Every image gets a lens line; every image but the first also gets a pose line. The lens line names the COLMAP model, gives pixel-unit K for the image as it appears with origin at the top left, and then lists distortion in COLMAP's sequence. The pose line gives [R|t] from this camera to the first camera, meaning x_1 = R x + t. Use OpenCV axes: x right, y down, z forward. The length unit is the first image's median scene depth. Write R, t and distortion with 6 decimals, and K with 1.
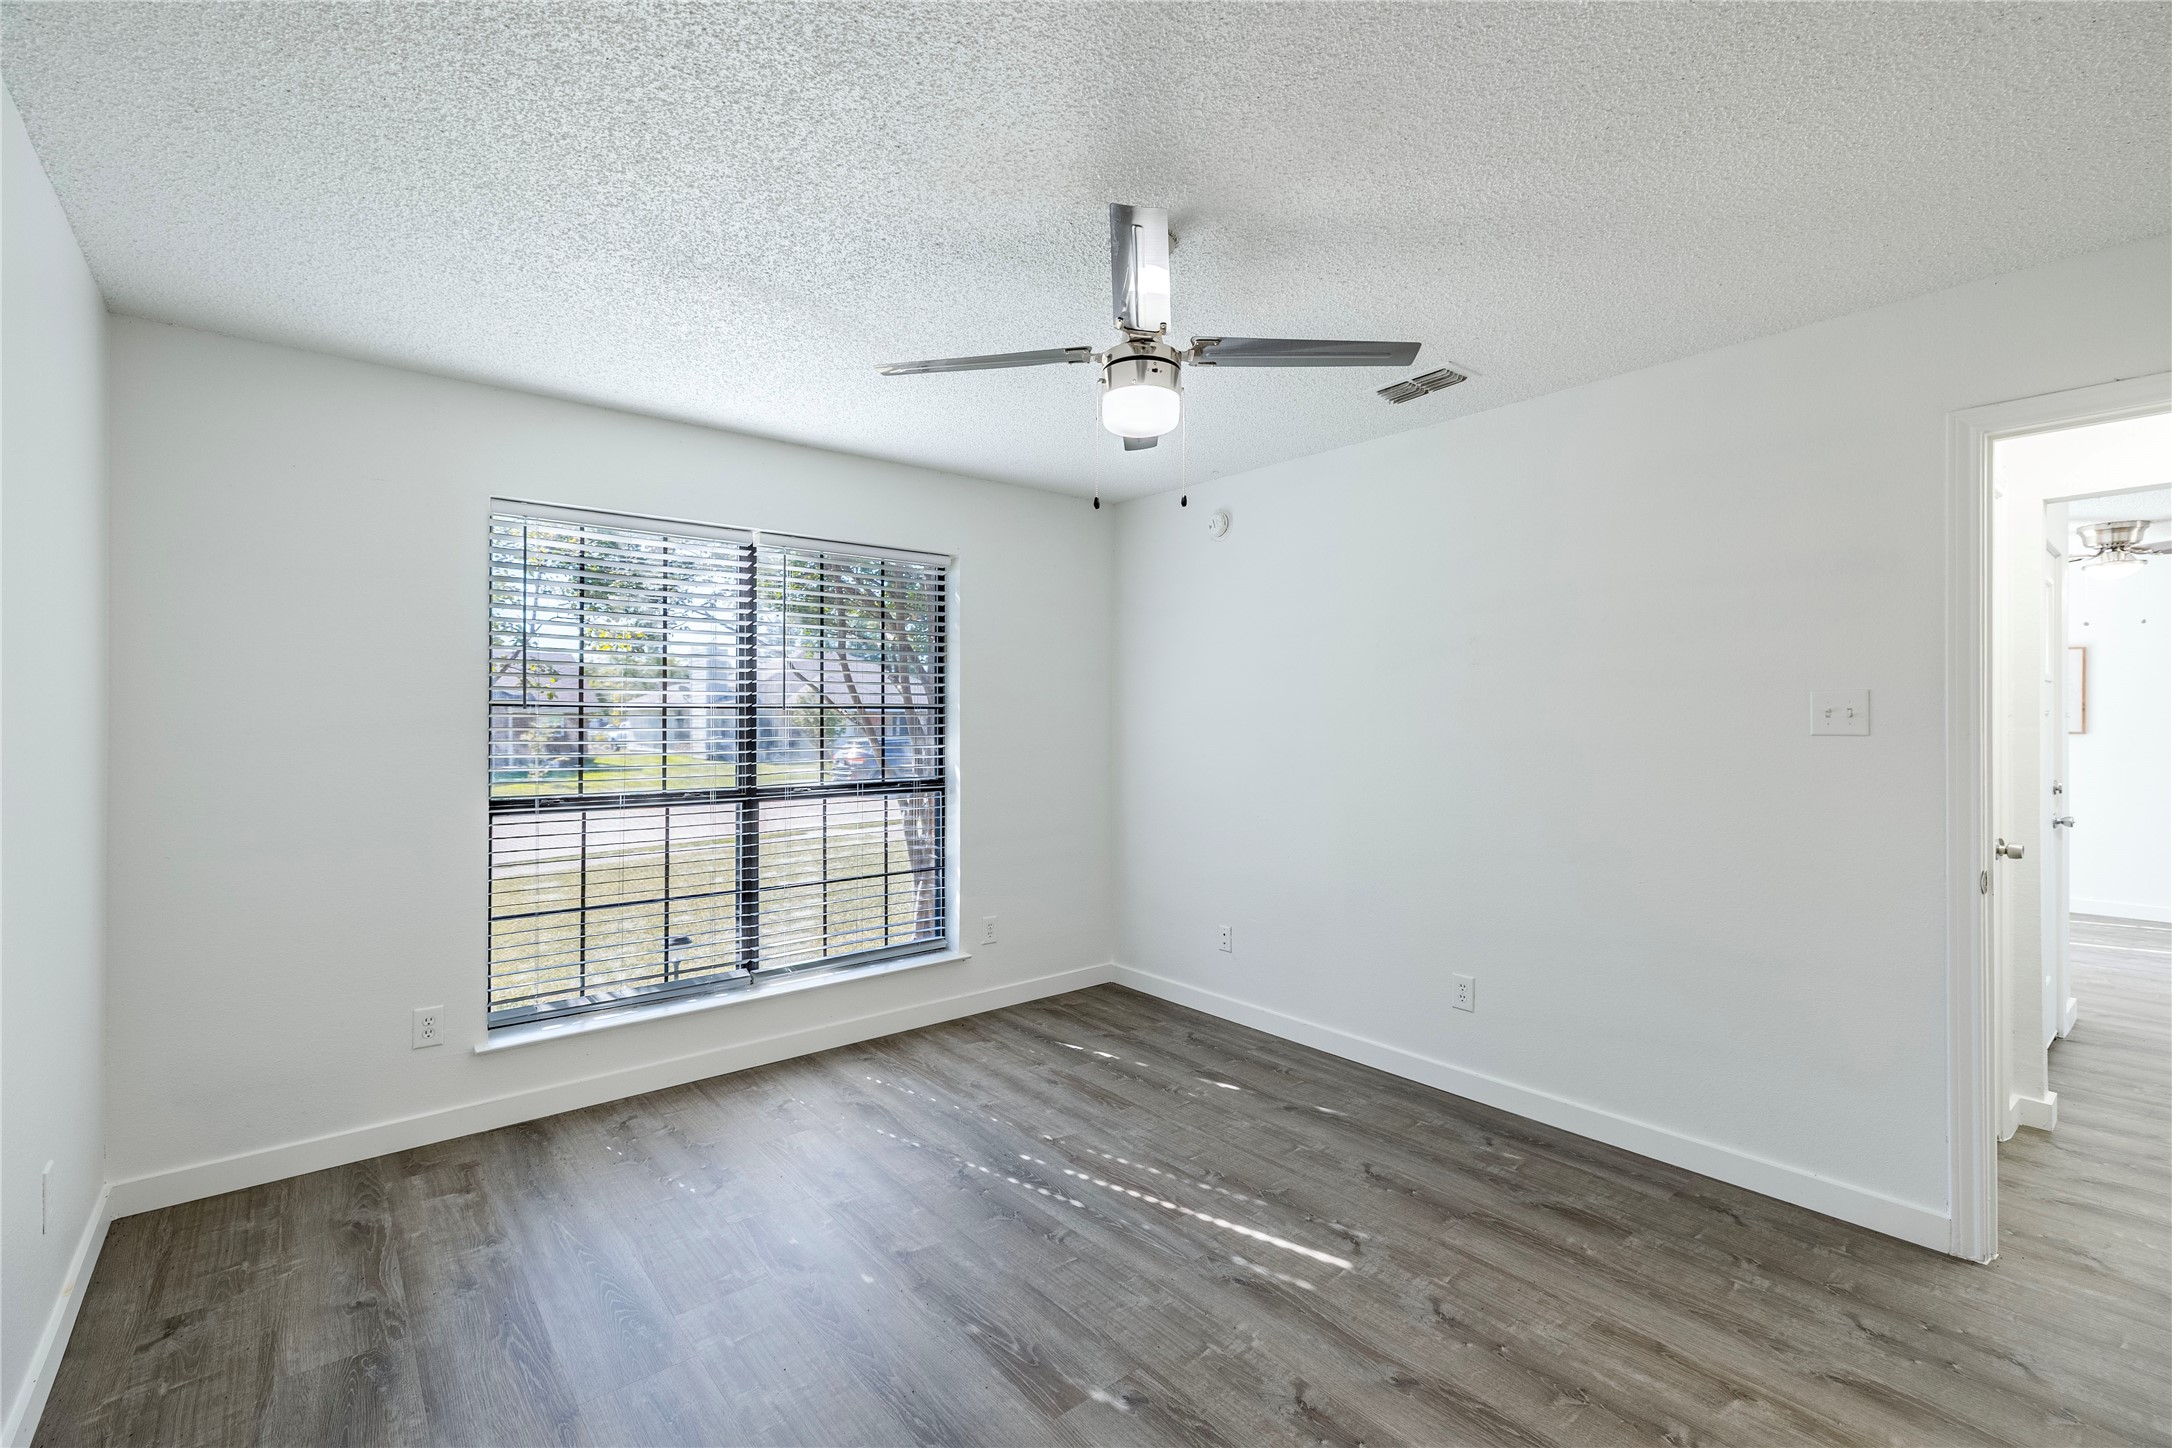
lens RADIAL K [[902.8, 0, 1077.3], [0, 902.8, 714.6], [0, 0, 1]] dist [-0.000503, -0.000485]
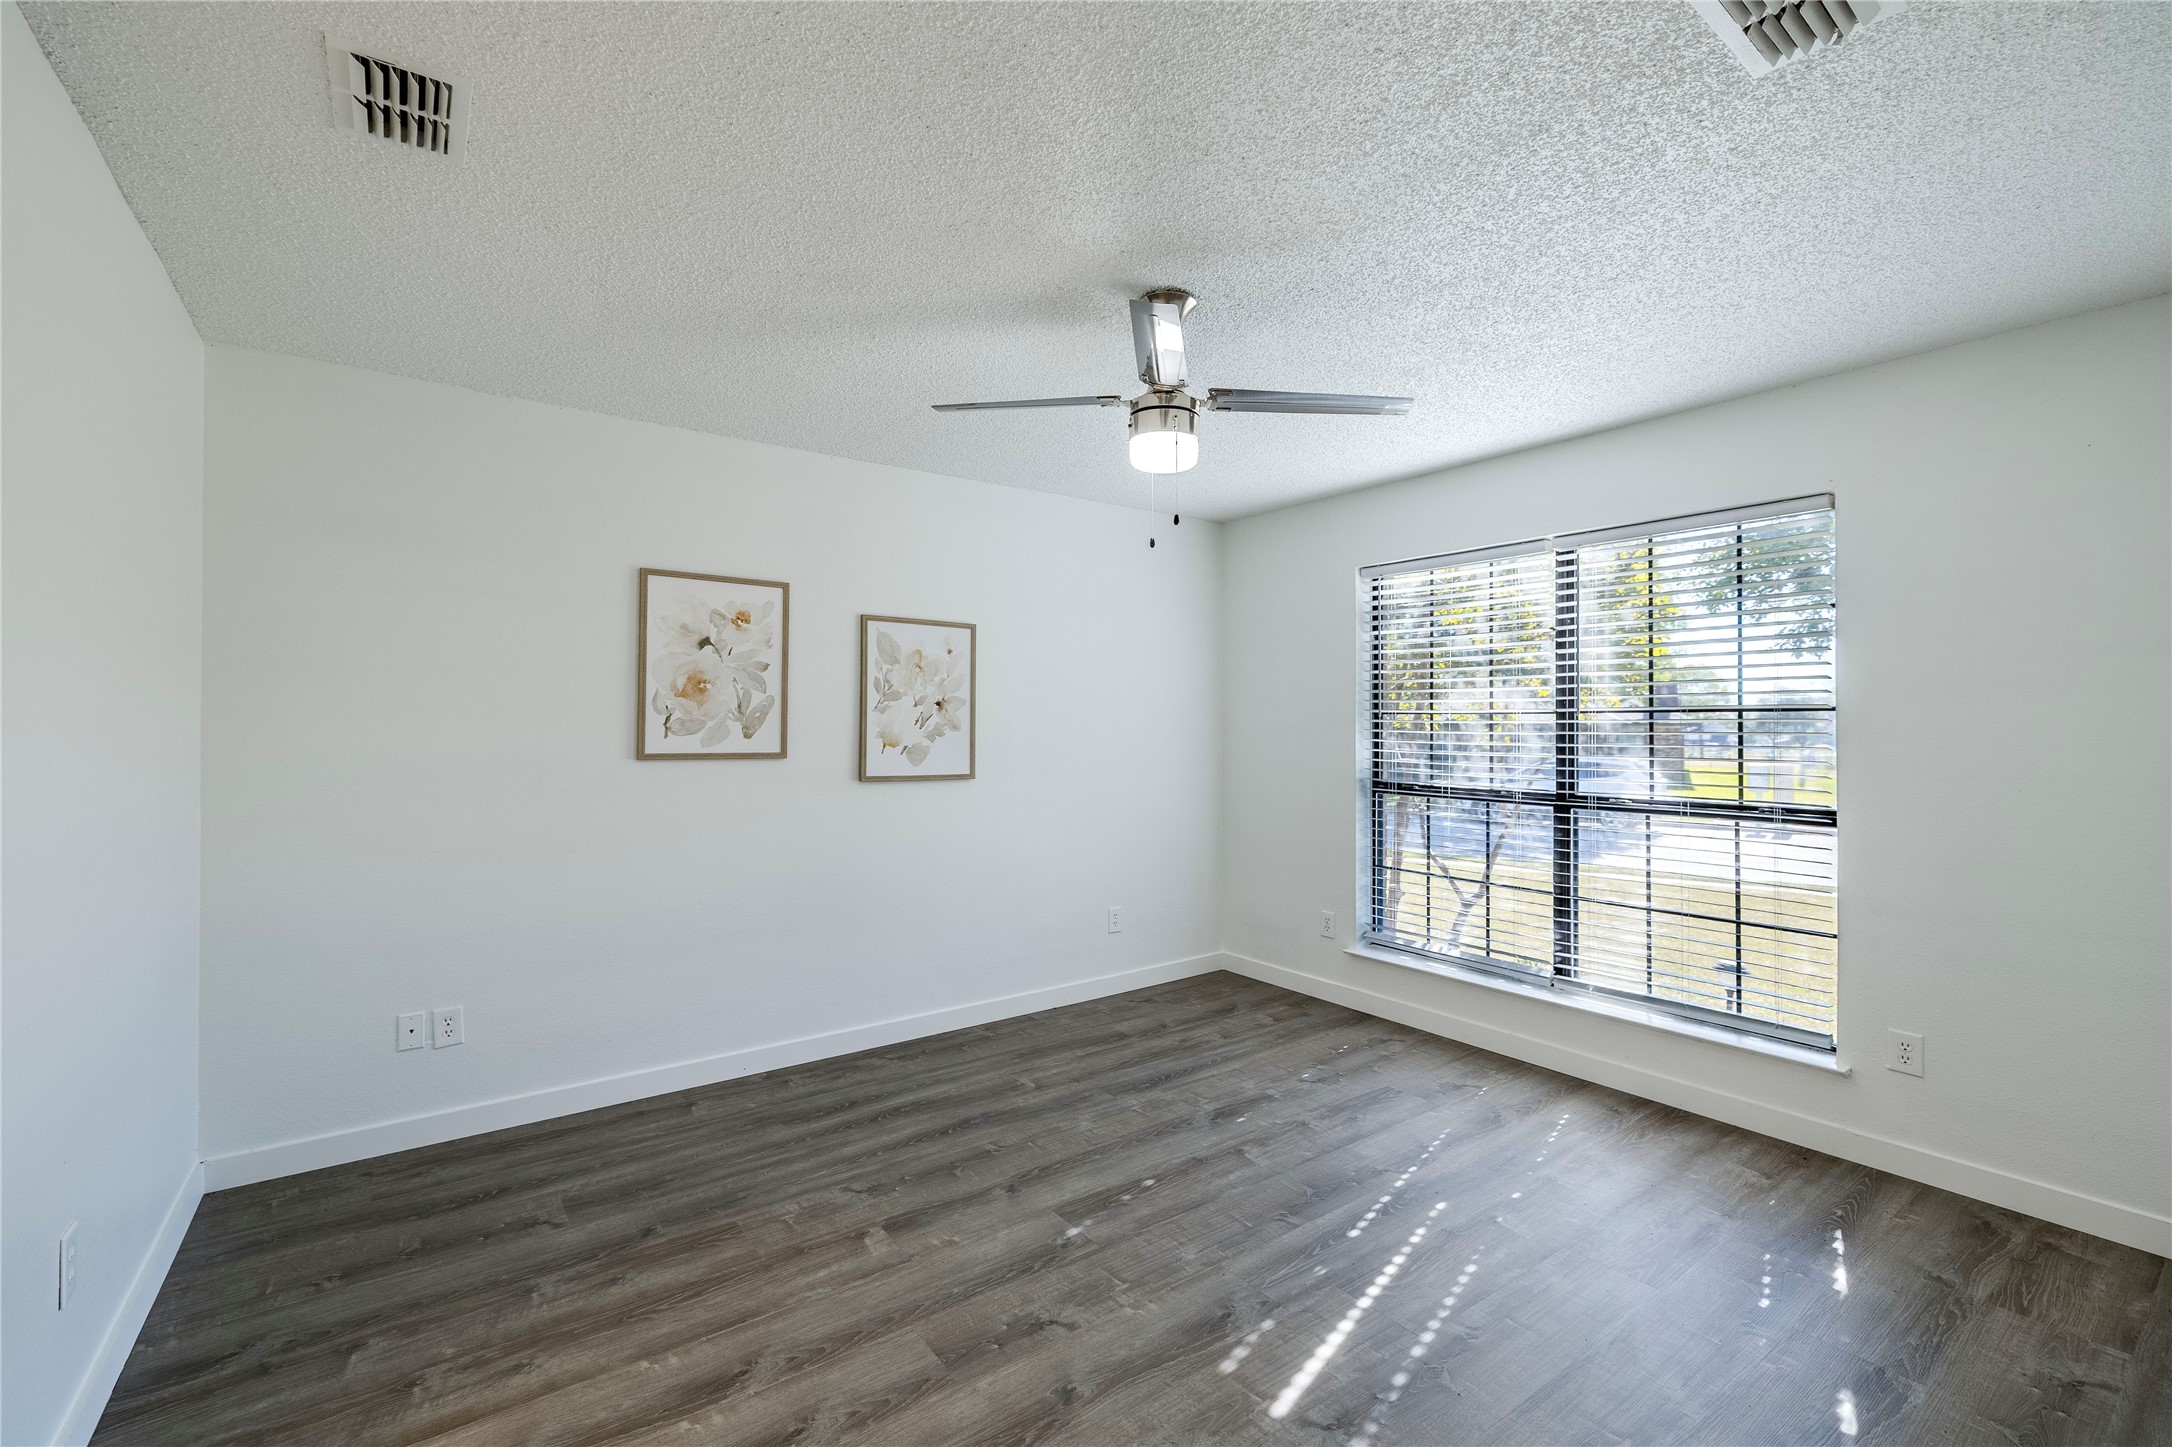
lens RADIAL K [[902.8, 0, 1091.1], [0, 902.8, 726.3], [0, 0, 1]] dist [-0.000503, -0.000485]
pose [[-0.037563, 0.001904, -0.999292, 0.705505], [0.007489, 0.999971, 0.001624, 0.001963], [0.999266, -0.007423, -0.037576, 0.558454]]
